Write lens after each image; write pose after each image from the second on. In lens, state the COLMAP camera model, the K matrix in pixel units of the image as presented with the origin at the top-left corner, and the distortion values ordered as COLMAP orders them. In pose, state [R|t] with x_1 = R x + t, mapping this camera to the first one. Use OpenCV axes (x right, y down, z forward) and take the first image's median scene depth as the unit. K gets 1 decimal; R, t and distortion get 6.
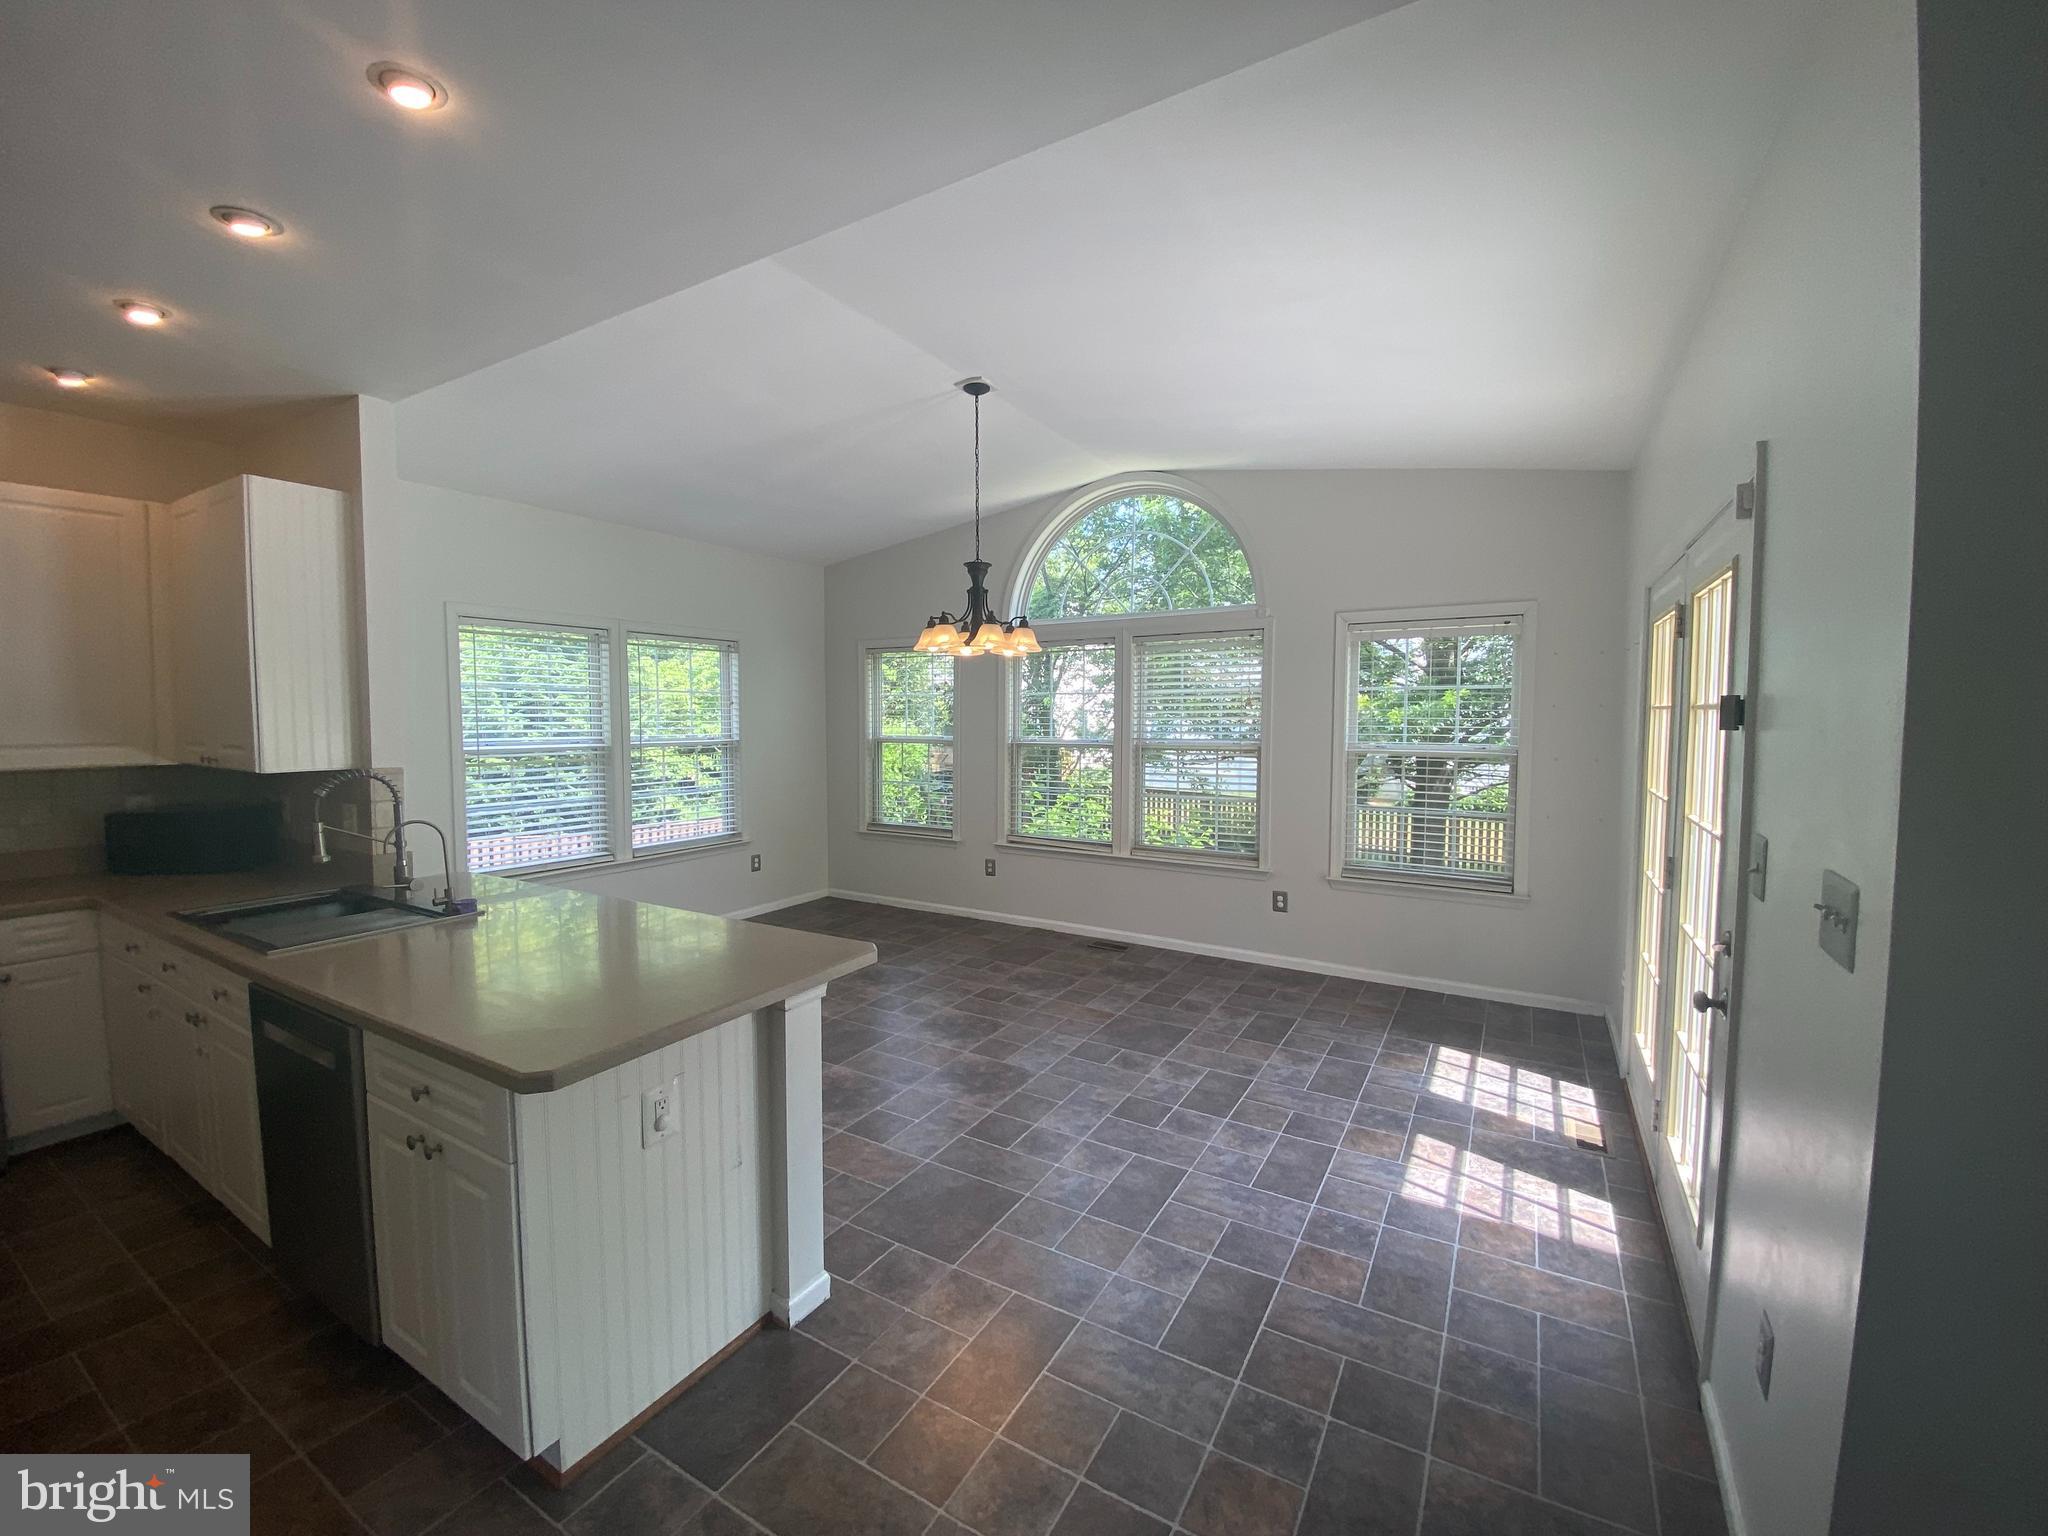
lens RADIAL K [[832.2, 0, 1025.1], [0, 832.2, 763.6], [0, 0, 1]] dist [-0.021754, -0.003505]
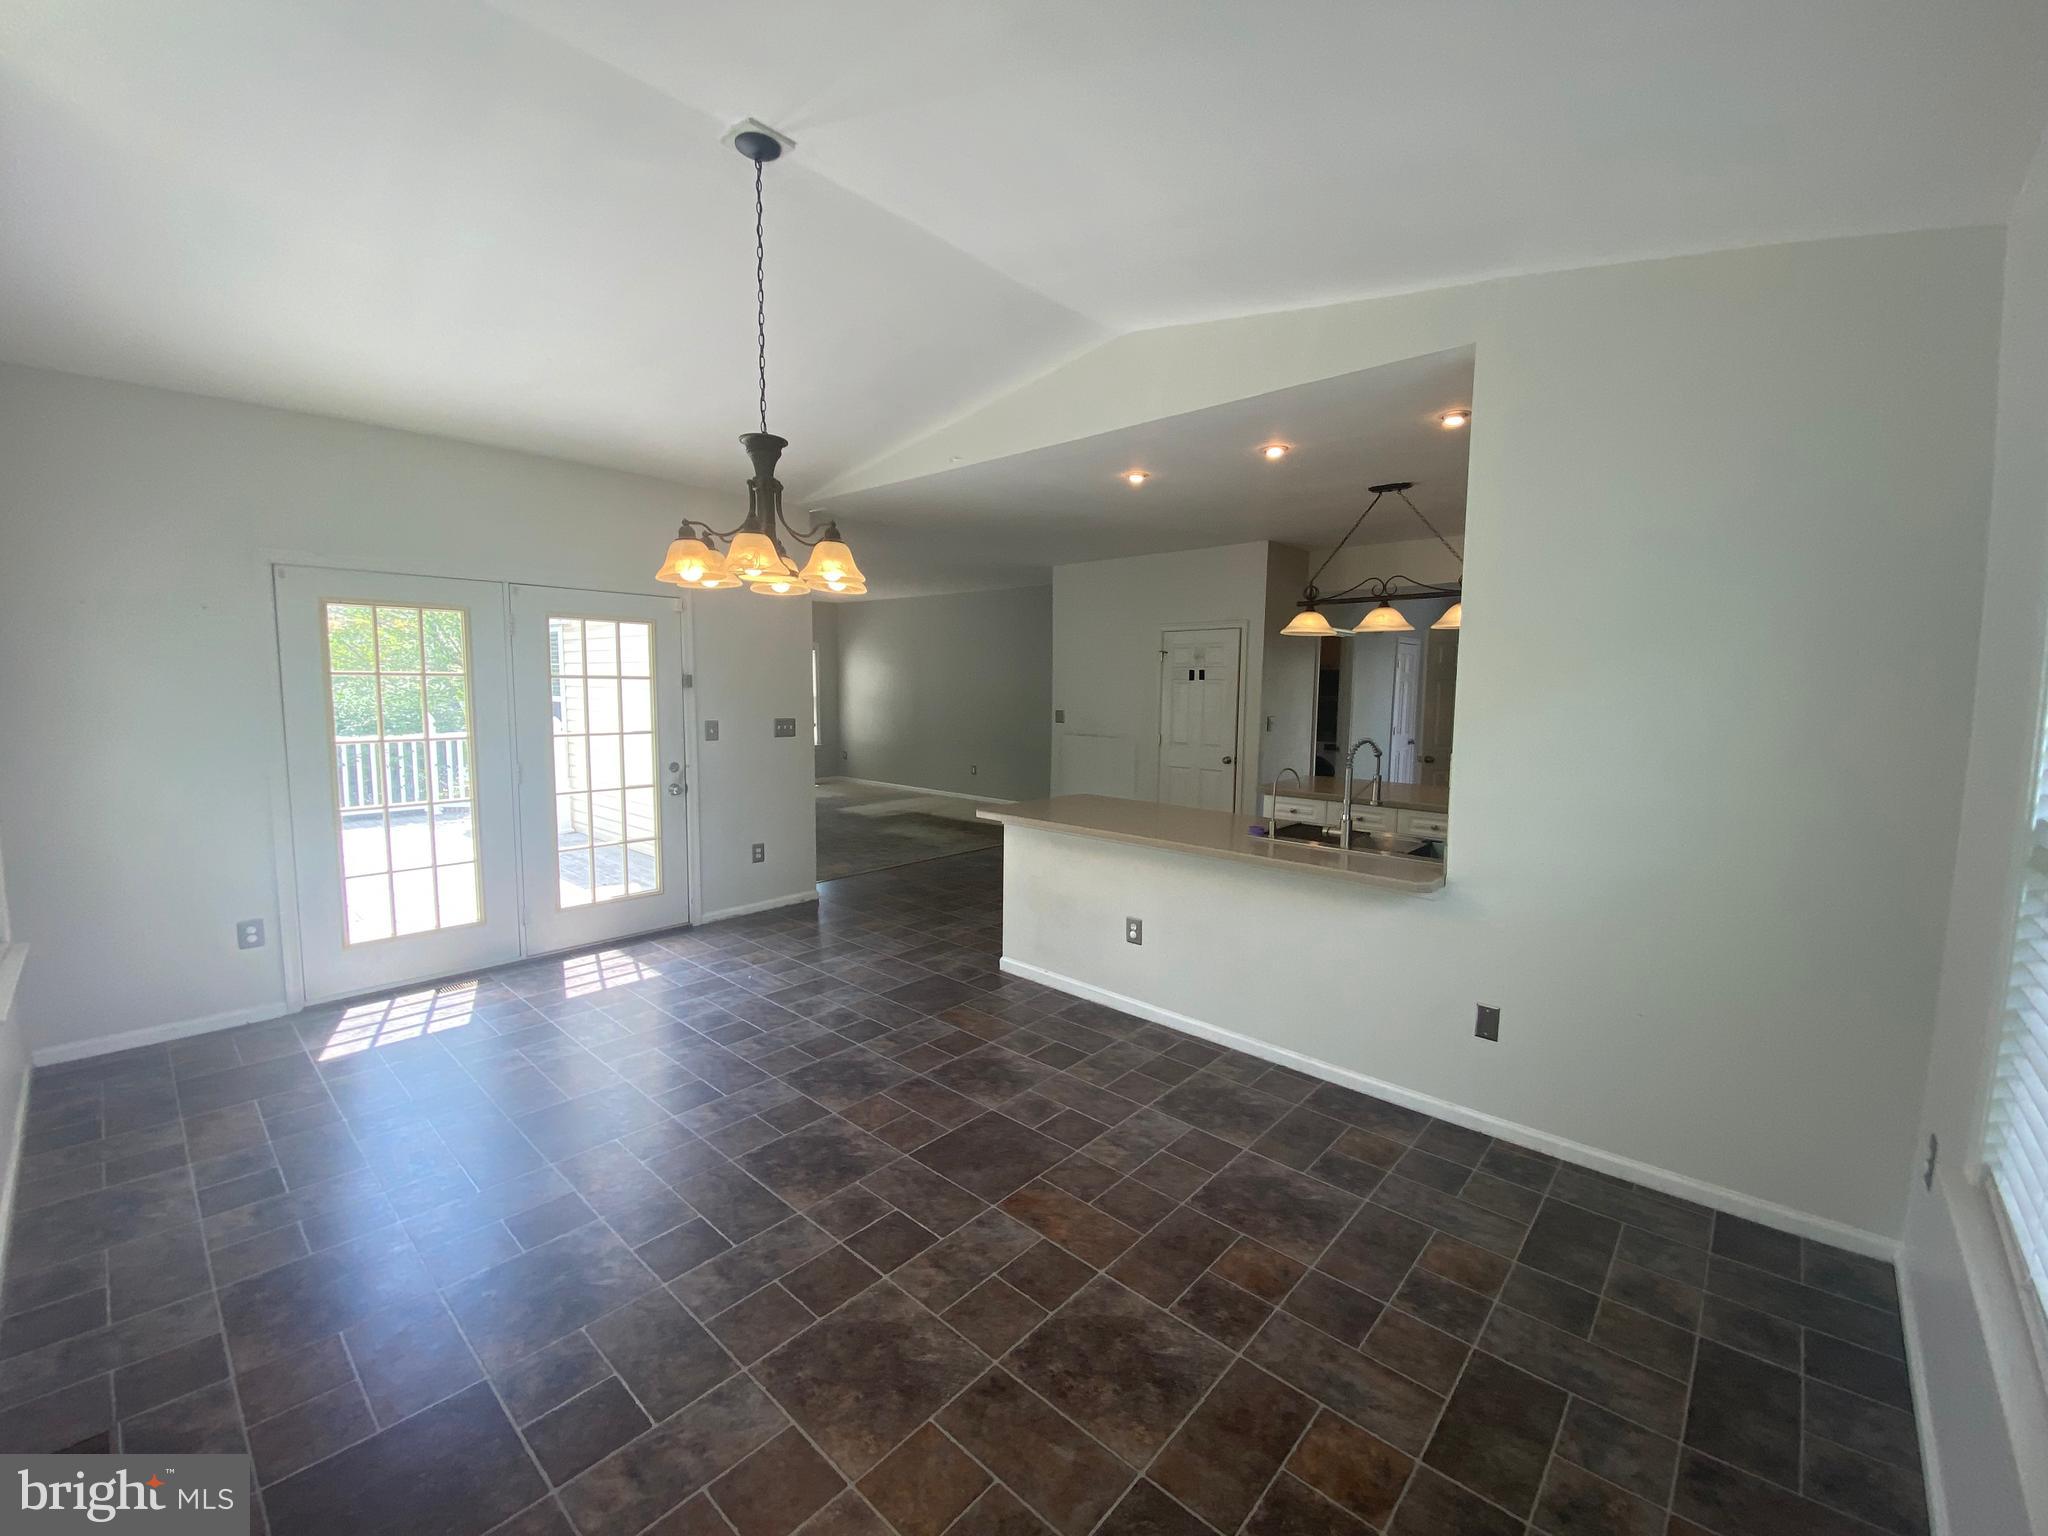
lens RADIAL K [[832.2, 0, 1029.2], [0, 832.2, 766.3], [0, 0, 1]] dist [-0.021754, -0.003505]
pose [[-0.980538, -0.037301, 0.192751, -0.527466], [-0.005218, 0.986390, 0.164339, -0.149180], [-0.196258, 0.160135, -0.967388, 2.237667]]
